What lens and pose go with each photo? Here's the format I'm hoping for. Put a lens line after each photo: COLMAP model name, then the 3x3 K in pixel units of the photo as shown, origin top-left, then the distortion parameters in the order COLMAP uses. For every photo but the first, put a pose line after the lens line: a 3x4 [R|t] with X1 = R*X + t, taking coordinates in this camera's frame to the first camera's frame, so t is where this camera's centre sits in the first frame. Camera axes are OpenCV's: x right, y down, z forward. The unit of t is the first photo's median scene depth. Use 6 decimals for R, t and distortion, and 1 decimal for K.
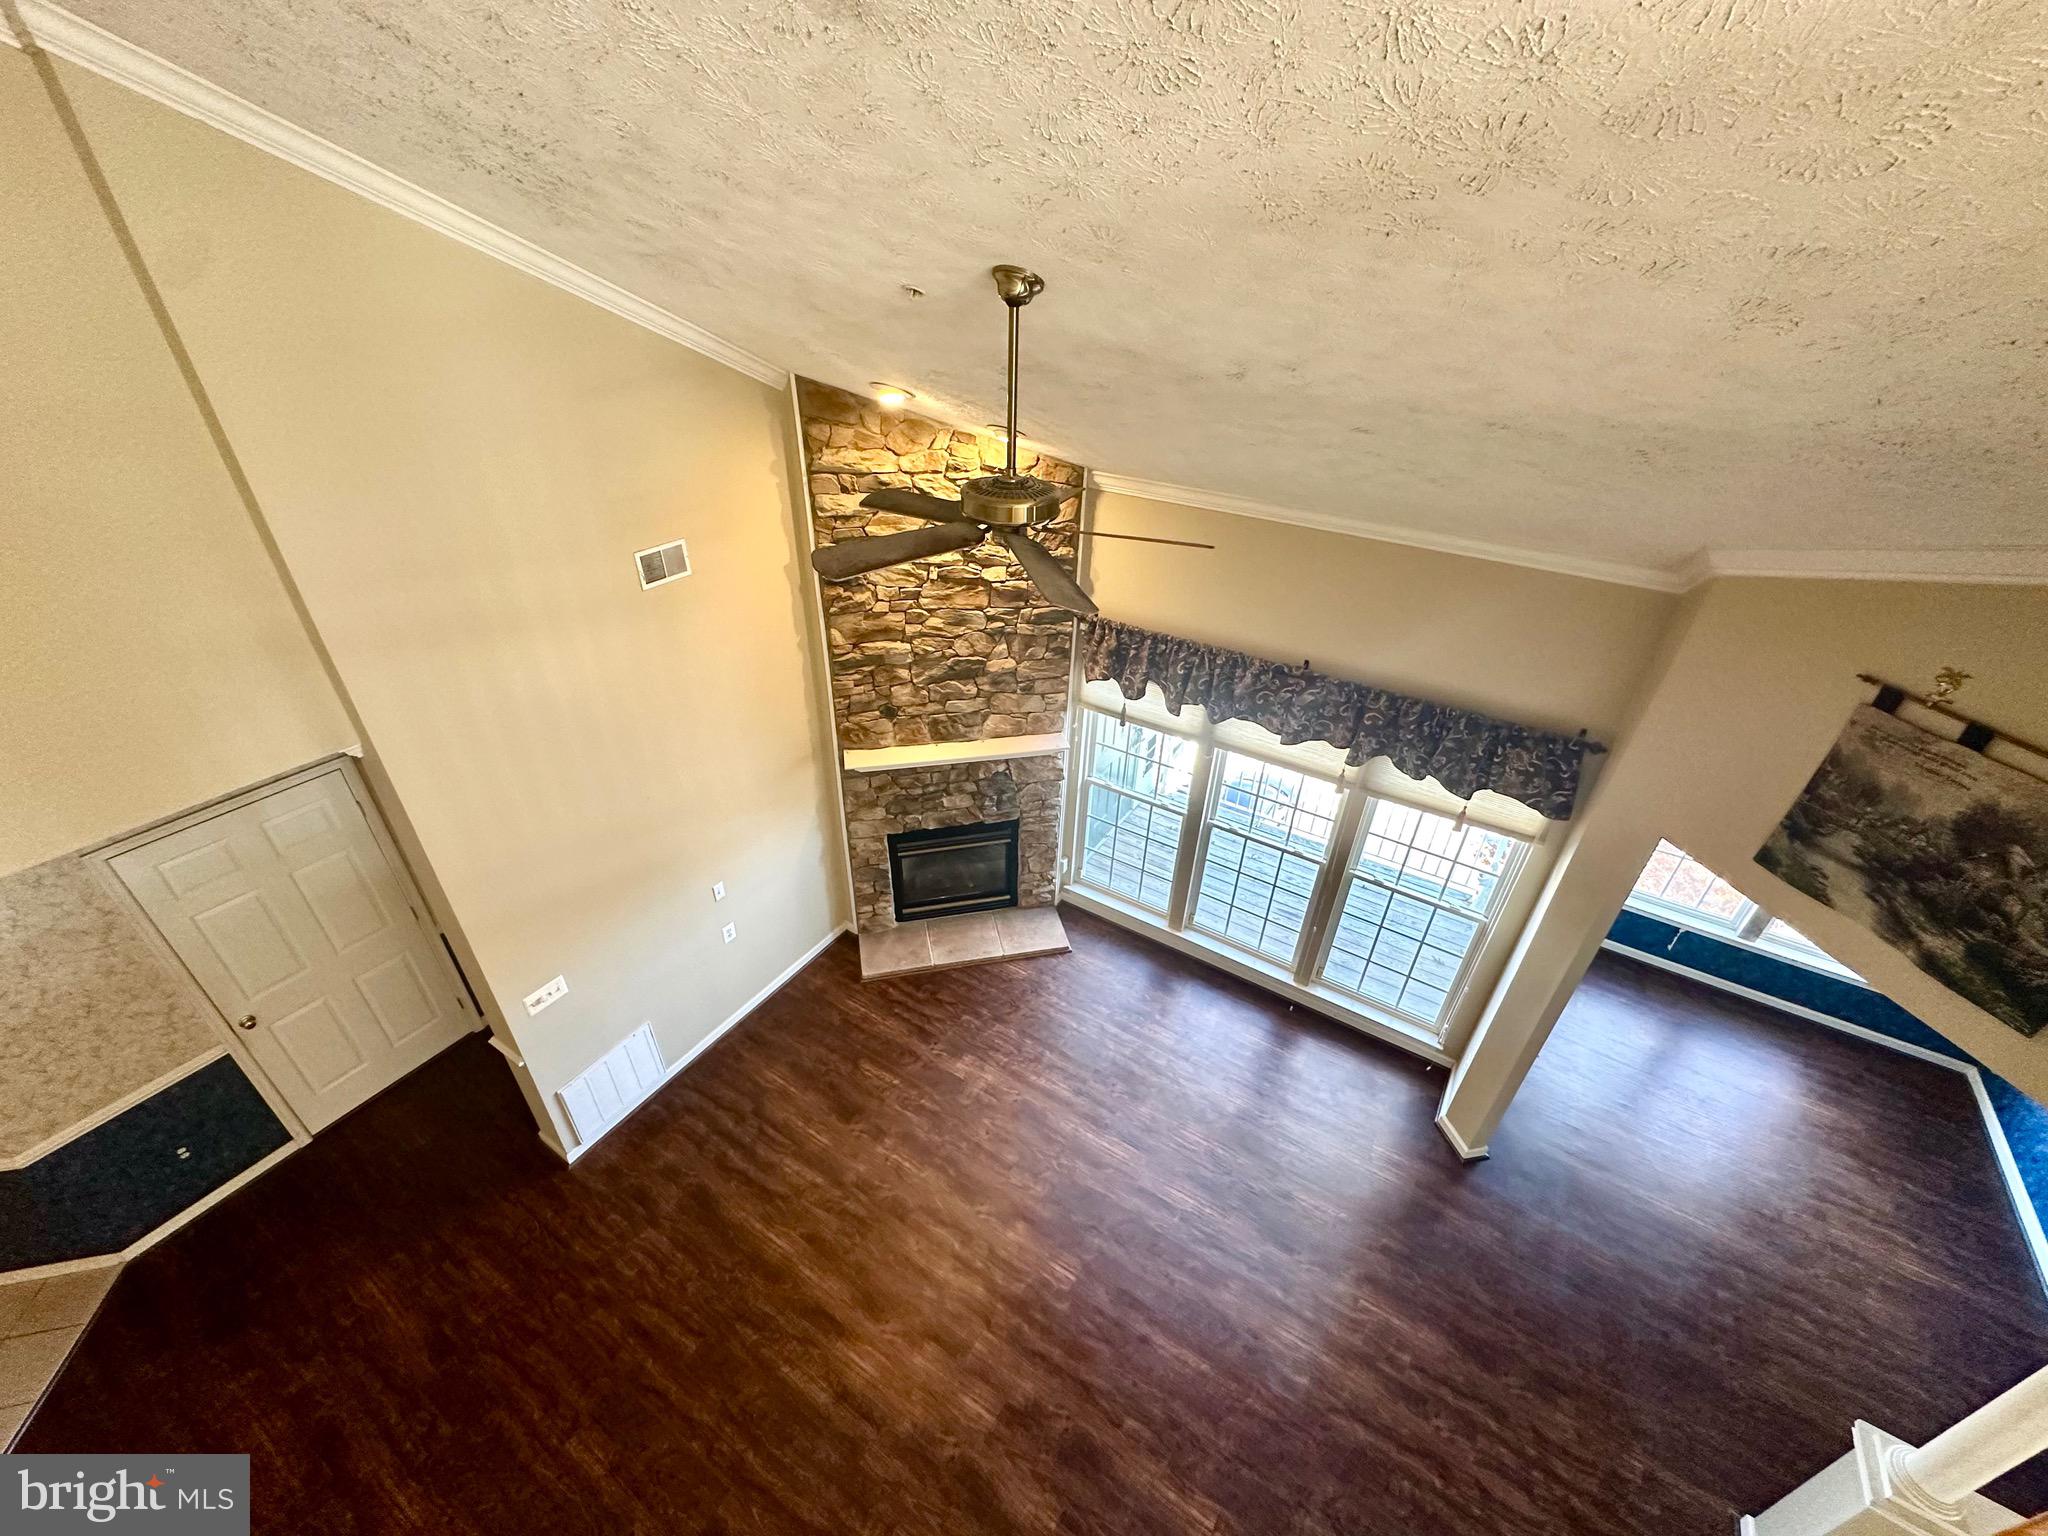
lens RADIAL K [[820.4, 0, 1023.5], [0, 820.4, 765.2], [0, 0, 1]] dist [-0.003985, 0.000862]
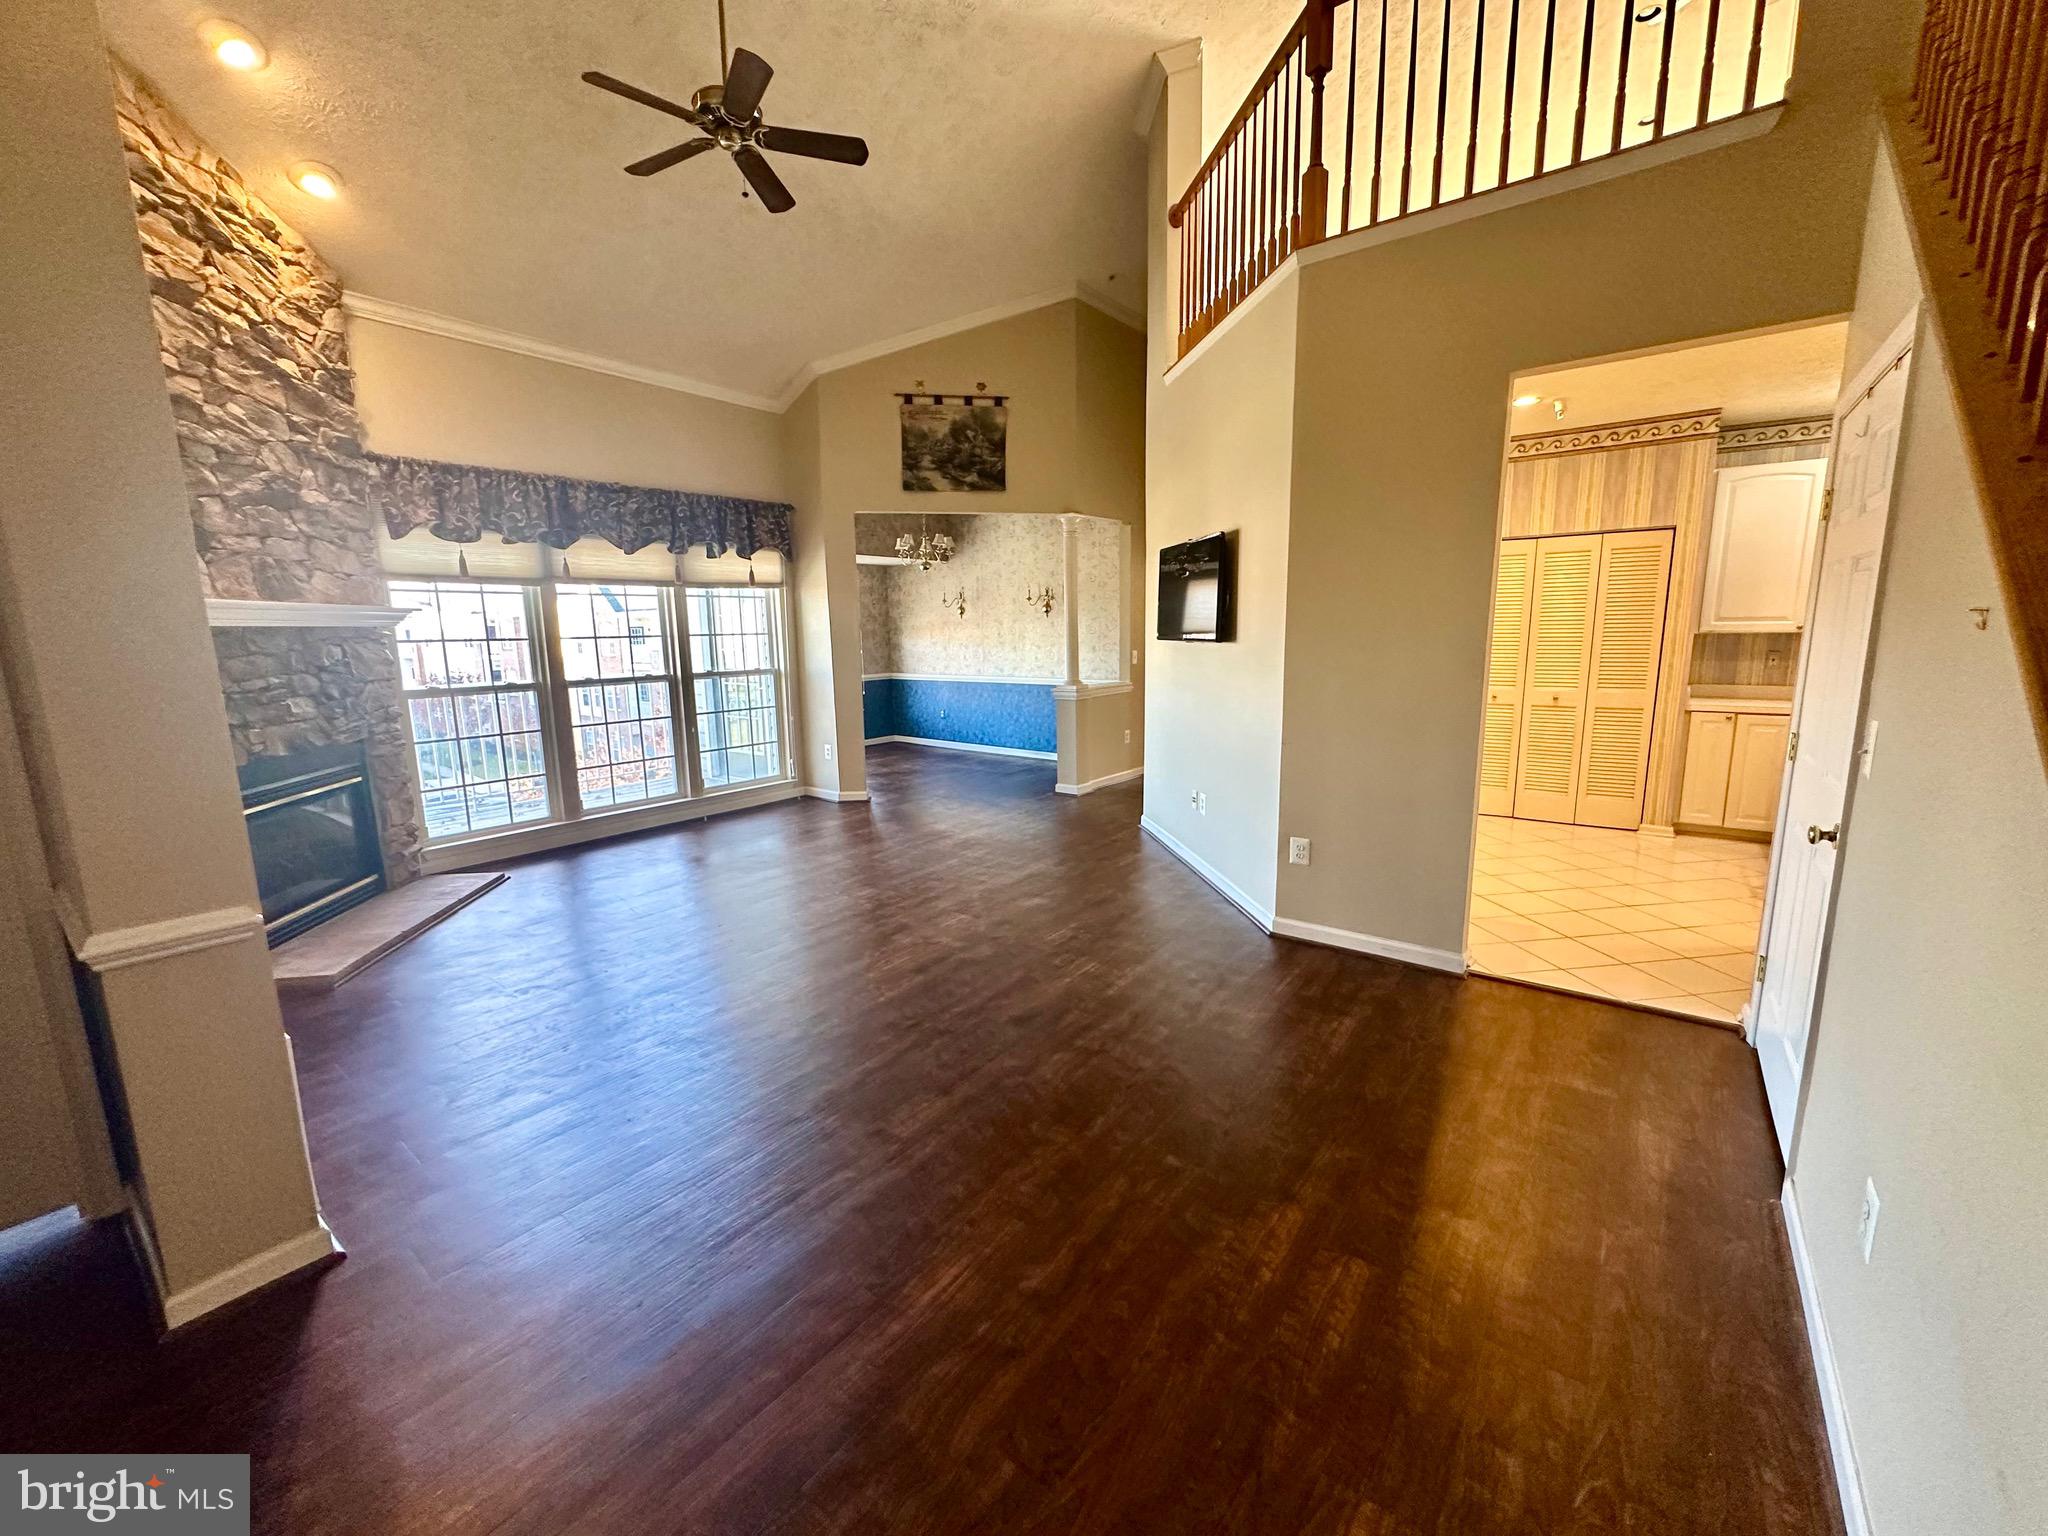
lens RADIAL K [[820.4, 0, 1024.4], [0, 820.4, 765.6], [0, 0, 1]] dist [-0.003985, 0.000862]
pose [[0.080741, -0.190674, 0.978327, -0.860588], [0.549586, 0.827359, 0.115893, 0.408485], [-0.831526, 0.528318, 0.171594, 0.469152]]
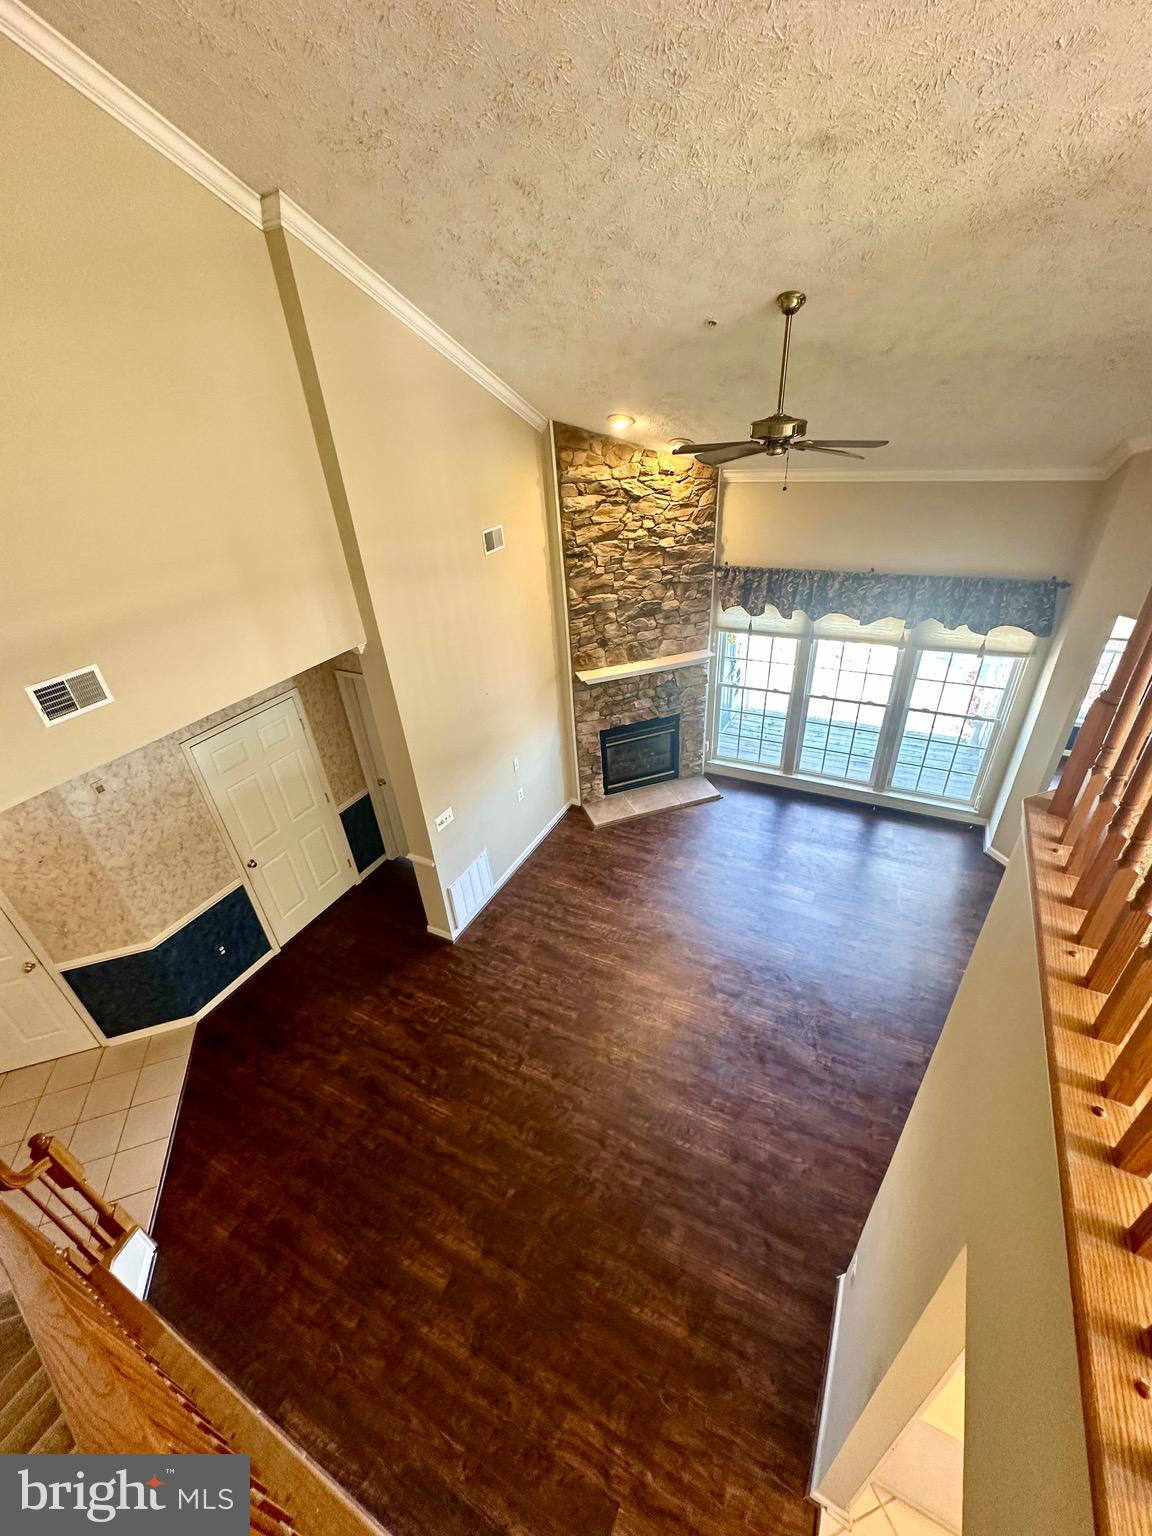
lens RADIAL K [[615.3, 0, 574.5], [0, 615.3, 767.2], [0, 0, 1]] dist [-0.003985, 0.000862]
pose [[0.991930, -0.122609, 0.032266, -0.309961], [0.123403, 0.992069, -0.023887, 0.207898], [-0.029082, 0.027676, 0.999194, -0.174835]]
